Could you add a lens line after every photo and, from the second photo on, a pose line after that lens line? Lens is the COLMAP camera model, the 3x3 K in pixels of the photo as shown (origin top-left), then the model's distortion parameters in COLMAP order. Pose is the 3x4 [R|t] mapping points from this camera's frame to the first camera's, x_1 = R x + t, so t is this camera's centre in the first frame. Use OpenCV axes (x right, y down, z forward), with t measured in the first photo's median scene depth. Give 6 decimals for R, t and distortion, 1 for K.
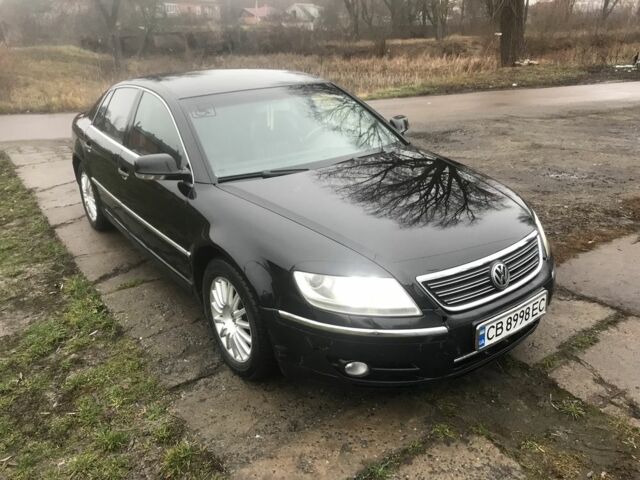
lens RADIAL K [[520.6, 0, 320.0], [0, 520.6, 240.0], [0, 0, 1]] dist [0.013081, 0.003702]
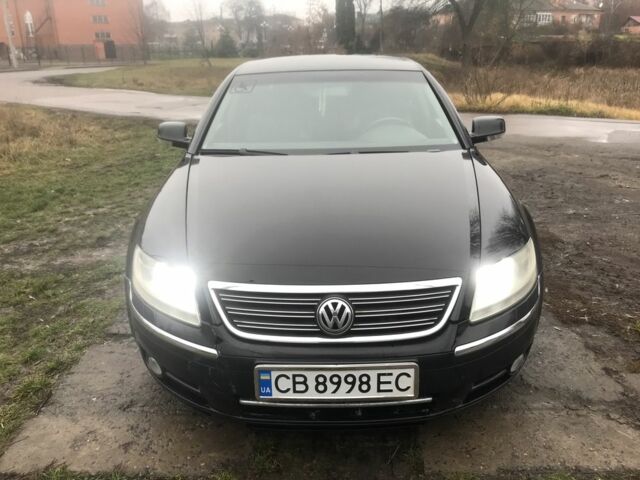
lens RADIAL K [[520.6, 0, 320.0], [0, 520.6, 240.0], [0, 0, 1]] dist [0.013081, 0.003702]
pose [[0.798780, 0.217258, -0.561025, 0.562911], [-0.227963, 0.972283, 0.051948, -0.053093], [0.556761, 0.086397, 0.826167, 0.306967]]
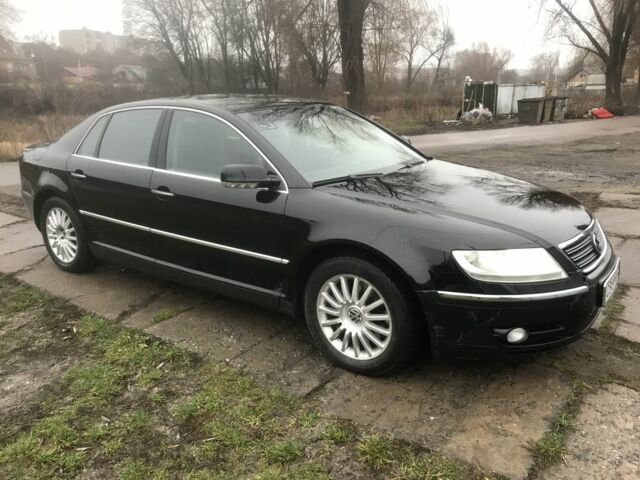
lens RADIAL K [[522.2, 0, 317.4], [0, 522.2, 239.7], [0, 0, 1]] dist [0.009484, 0.015271]
pose [[0.952294, -0.067758, 0.297566, -0.478321], [0.100163, 0.990423, -0.095021, 0.084923], [-0.288278, 0.120293, 0.949961, 0.047150]]
